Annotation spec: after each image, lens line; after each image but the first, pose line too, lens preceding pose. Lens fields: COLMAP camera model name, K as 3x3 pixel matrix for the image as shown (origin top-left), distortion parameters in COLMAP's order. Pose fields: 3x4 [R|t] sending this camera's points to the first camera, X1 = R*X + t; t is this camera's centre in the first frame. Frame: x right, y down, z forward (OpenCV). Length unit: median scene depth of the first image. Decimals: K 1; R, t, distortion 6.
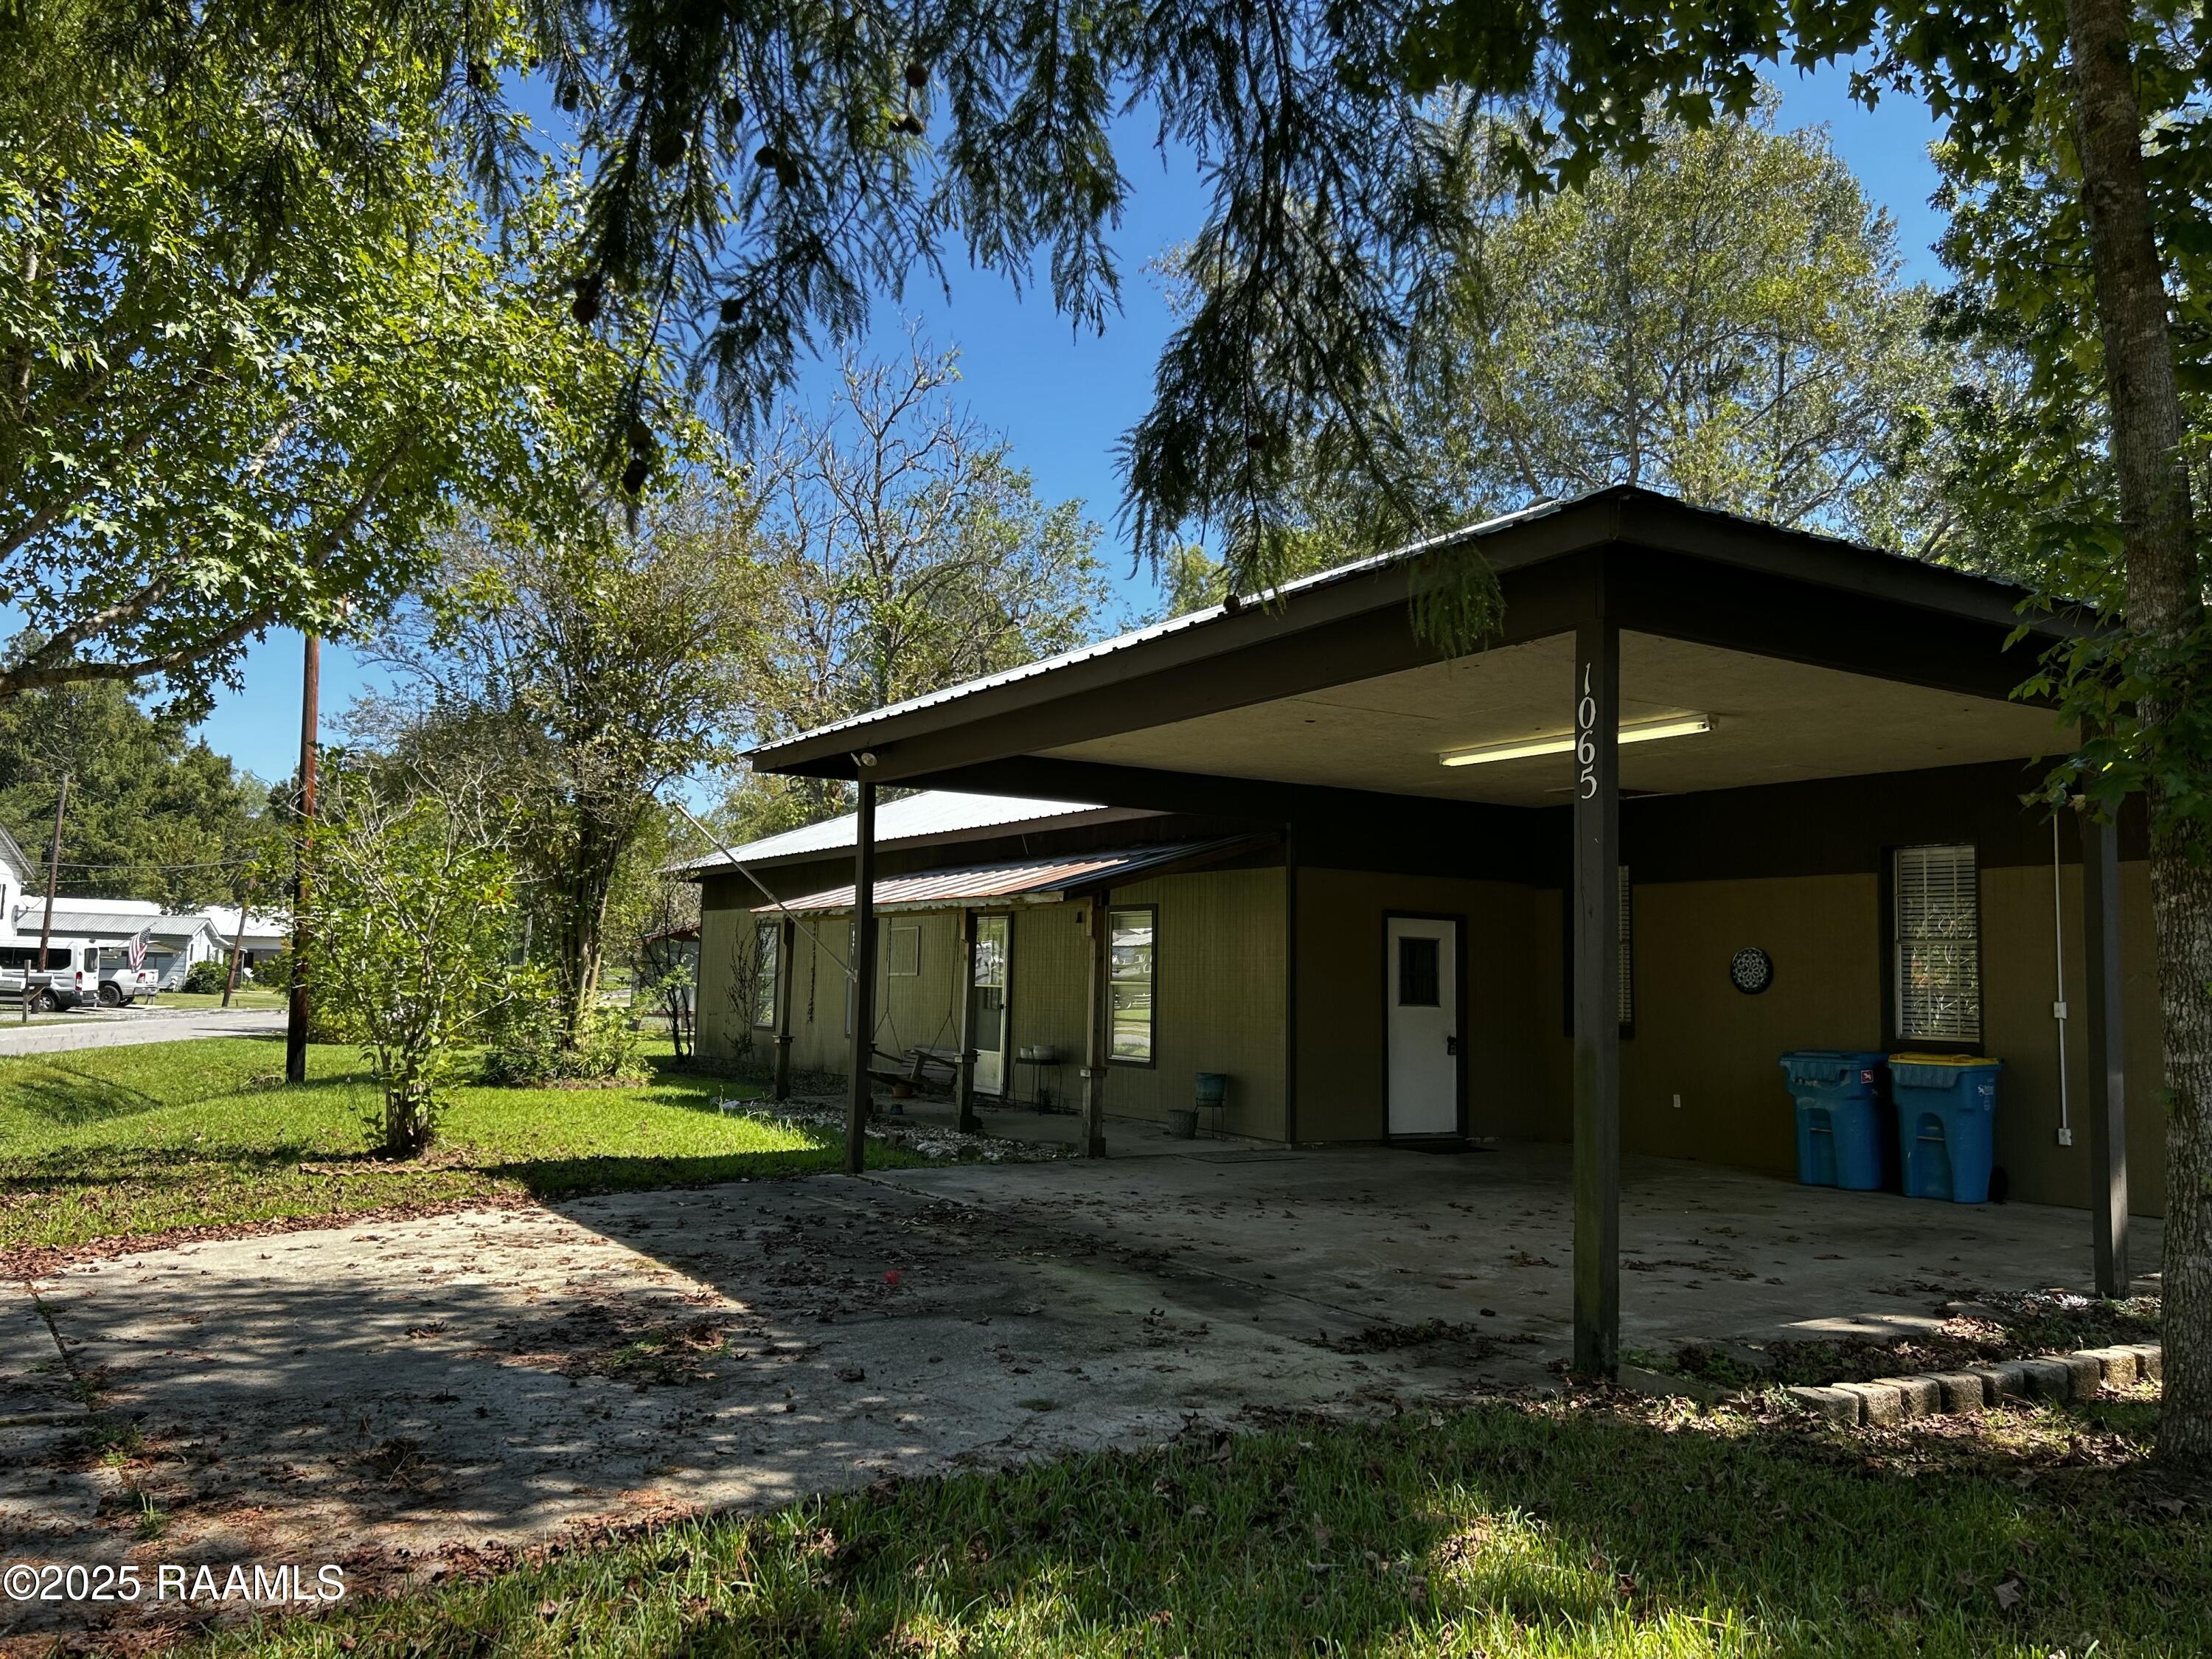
lens RADIAL K [[1675.7, 0, 1106.4], [0, 1675.7, 834.7], [0, 0, 1]] dist [0.006053, 0.001615]
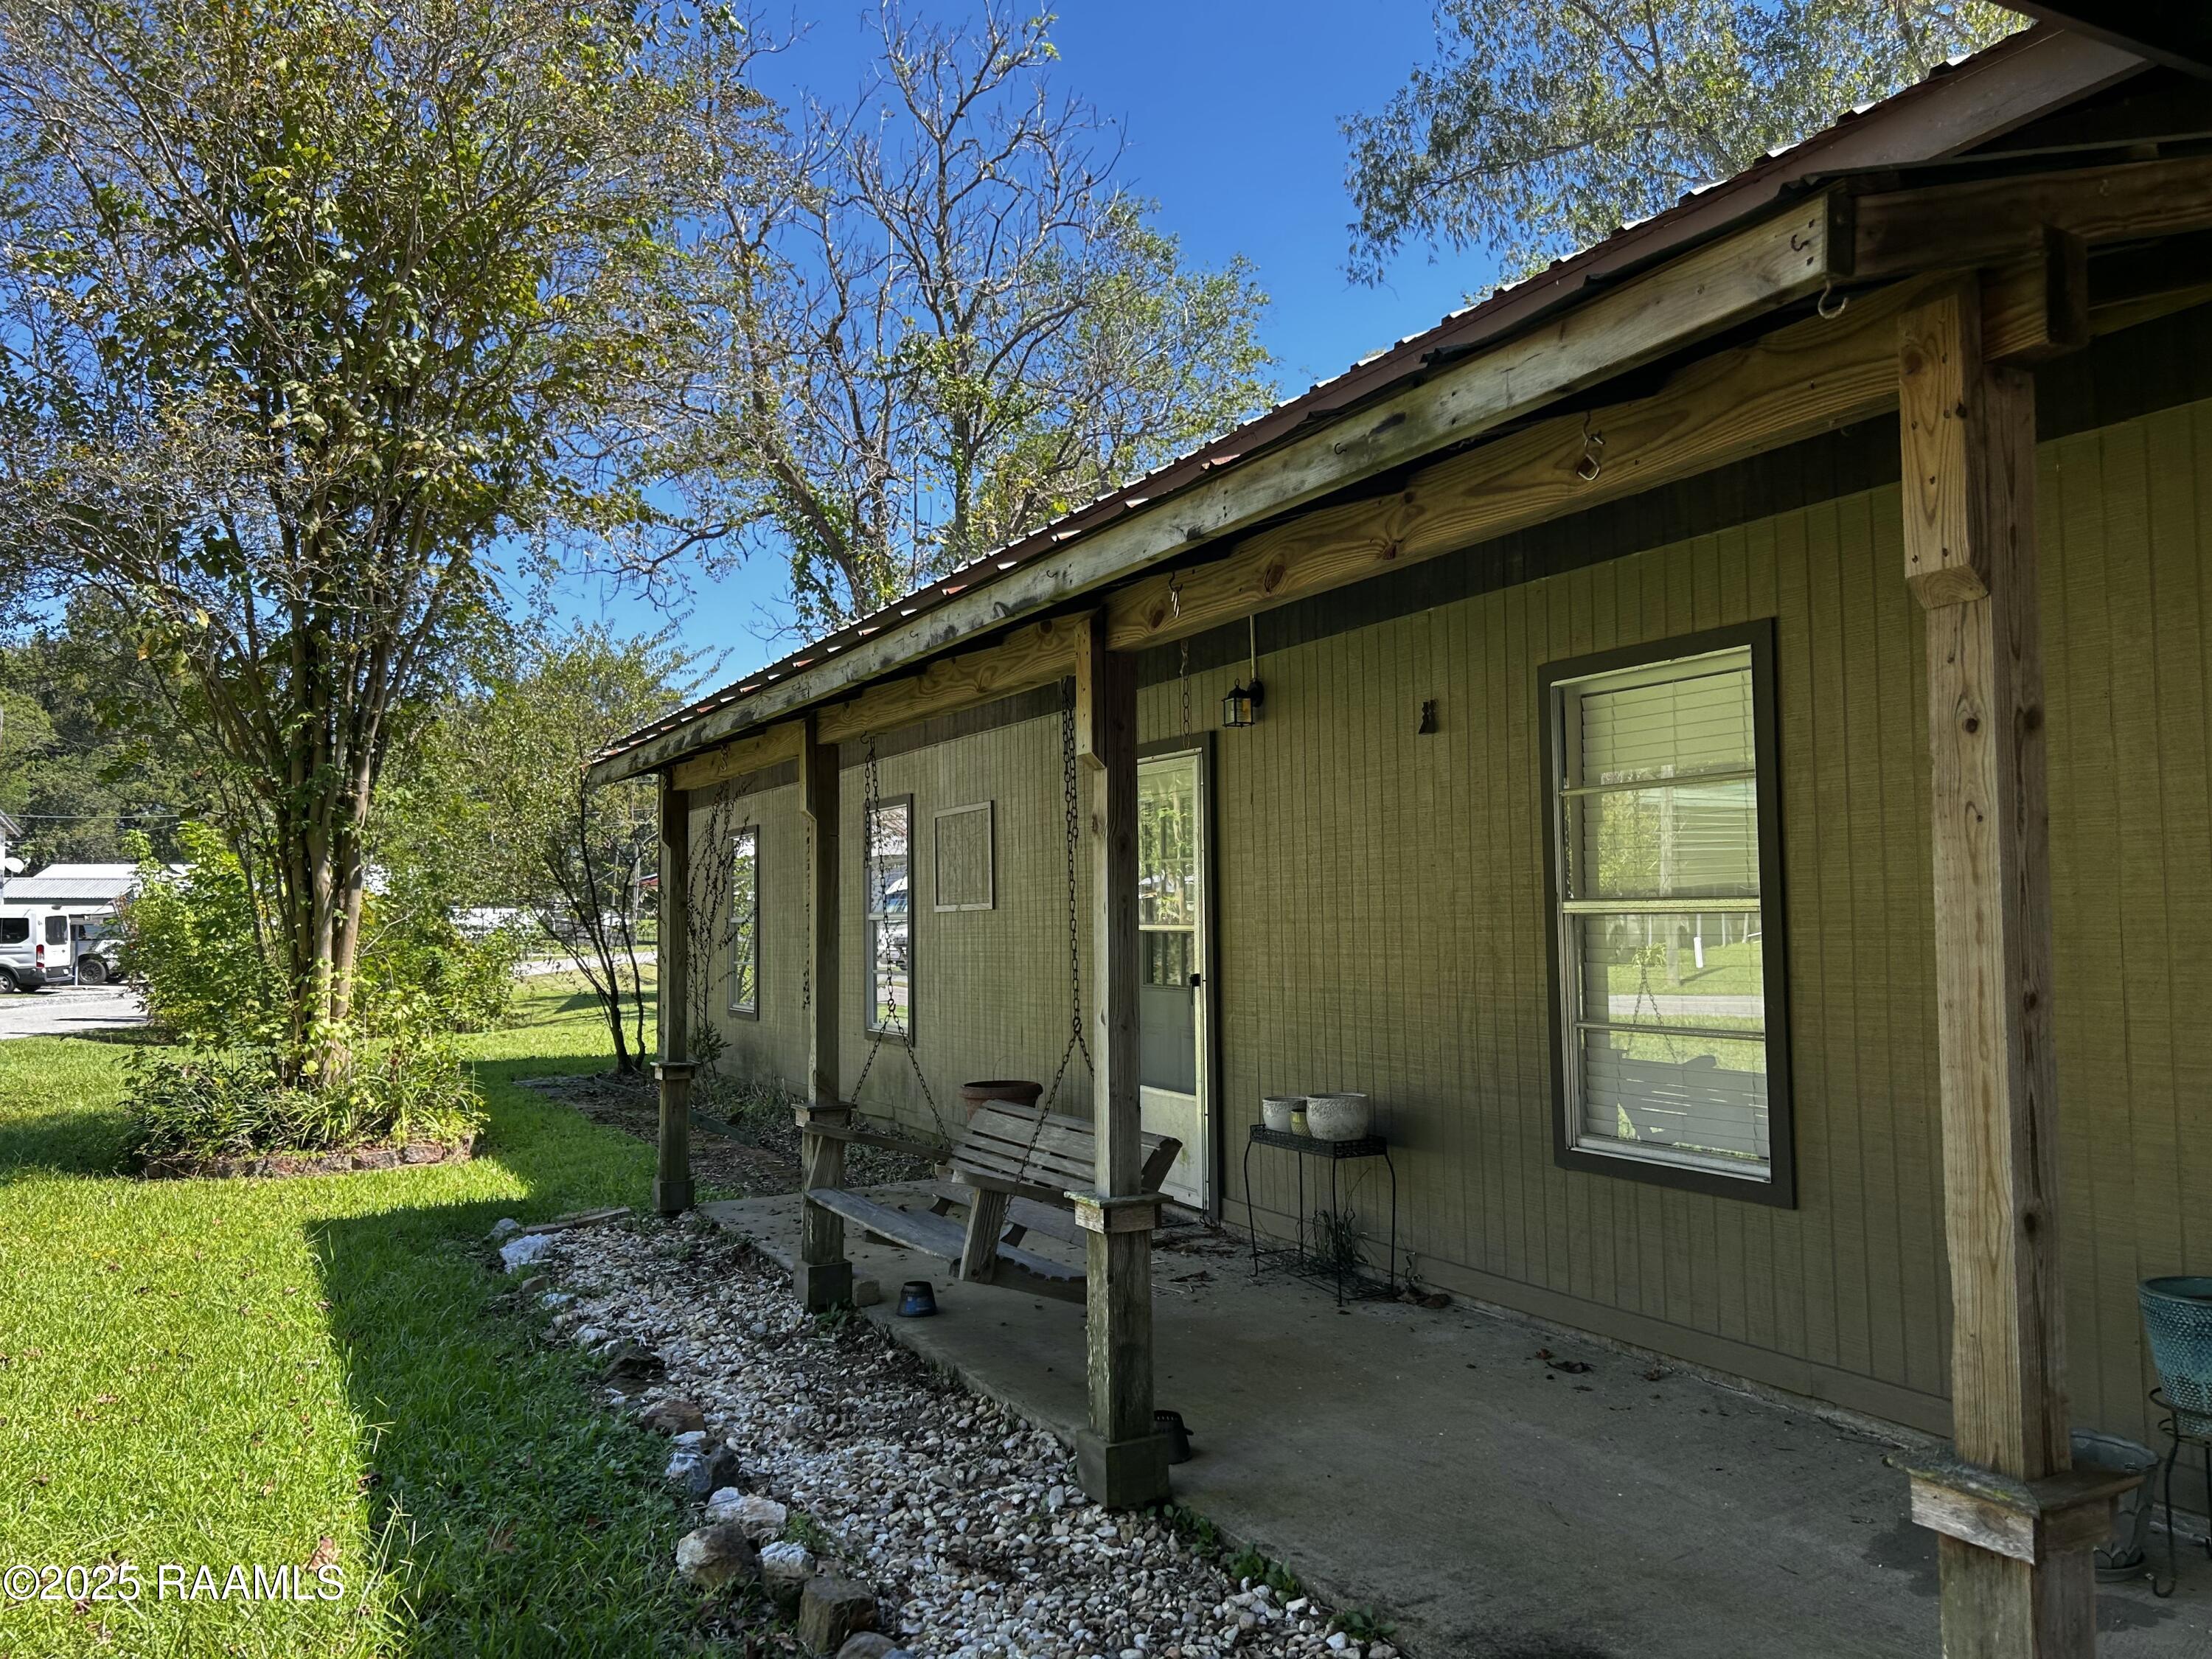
lens RADIAL K [[1675.7, 0, 1105.2], [0, 1675.7, 828.7], [0, 0, 1]] dist [0.006053, 0.001615]
pose [[0.996404, -0.037028, -0.076205, -0.026402], [0.039508, 0.998729, 0.031299, 0.027672], [0.074949, -0.034197, 0.996601, 0.309274]]
